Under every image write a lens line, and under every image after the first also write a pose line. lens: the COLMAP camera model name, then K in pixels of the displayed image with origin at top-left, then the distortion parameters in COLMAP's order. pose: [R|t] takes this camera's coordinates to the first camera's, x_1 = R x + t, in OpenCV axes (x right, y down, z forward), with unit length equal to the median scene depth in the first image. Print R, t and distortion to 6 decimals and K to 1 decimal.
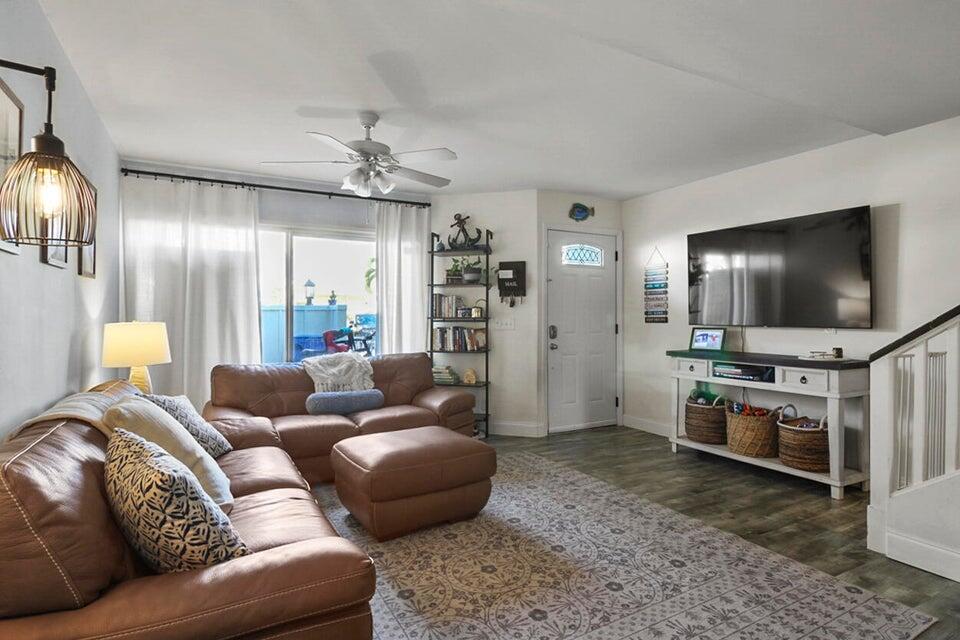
lens RADIAL K [[511.7, 0, 480.0], [0, 511.7, 320.0], [0, 0, 1]] dist [0.001656, 0.000026]
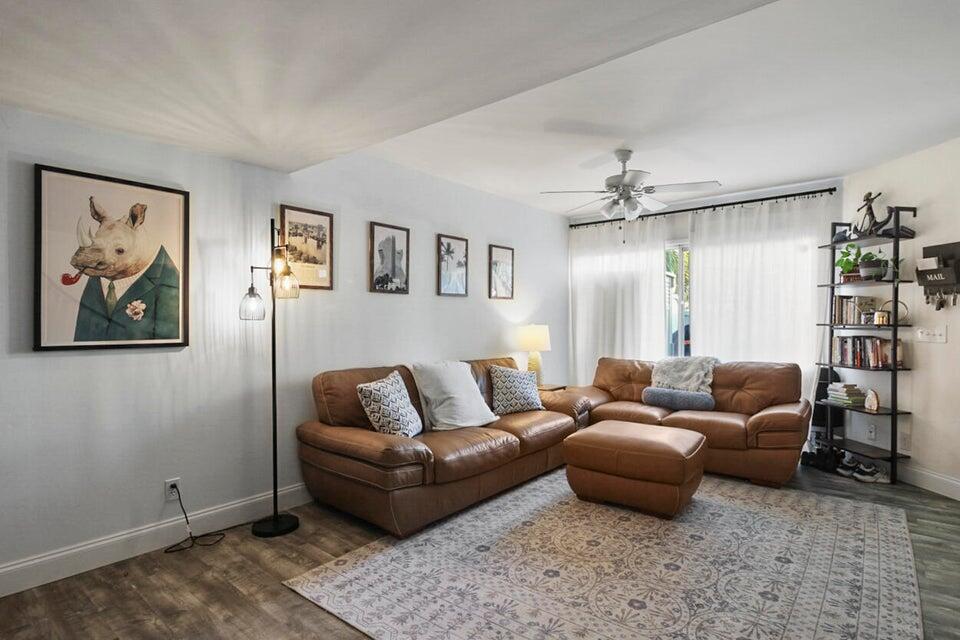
lens RADIAL K [[486.3, 0, 480.0], [0, 486.3, 320.0], [0, 0, 1]] dist [0.000513, -0.010403]
pose [[0.365713, 0.000361, -0.930728, 0.574686], [-0.013990, 0.999889, -0.005110, 0.001087], [0.930623, 0.014890, 0.365677, 0.226424]]
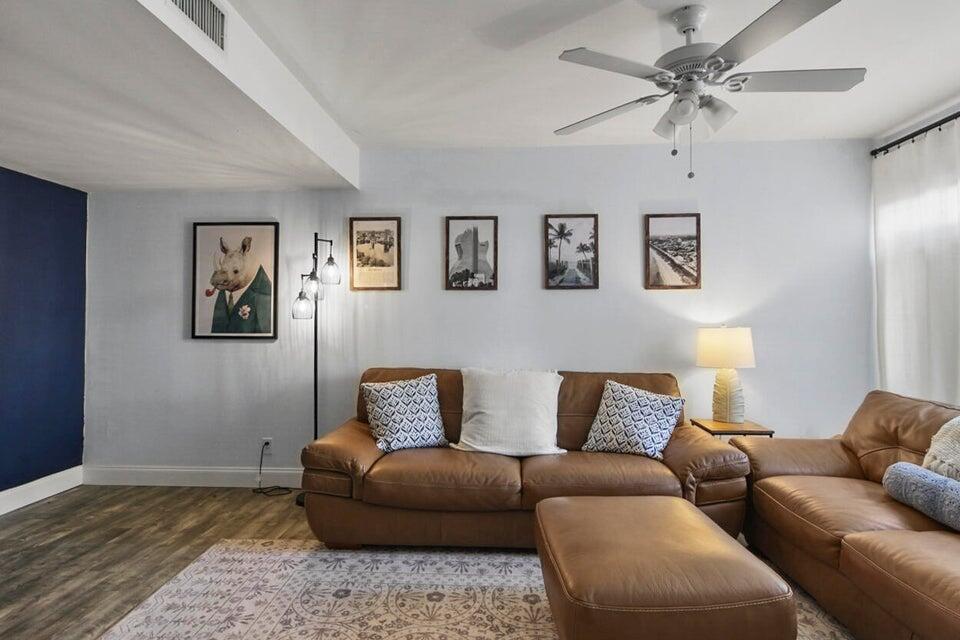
lens RADIAL K [[482.3, 0, 479.0], [0, 482.3, 308.4], [0, 0, 1]] dist [-0.002722, -0.001423]
pose [[-0.519541, -0.020620, -0.854197, 0.354675], [-0.012939, 0.999784, -0.016264, -0.006841], [0.854347, 0.002603, -0.519696, 0.883821]]
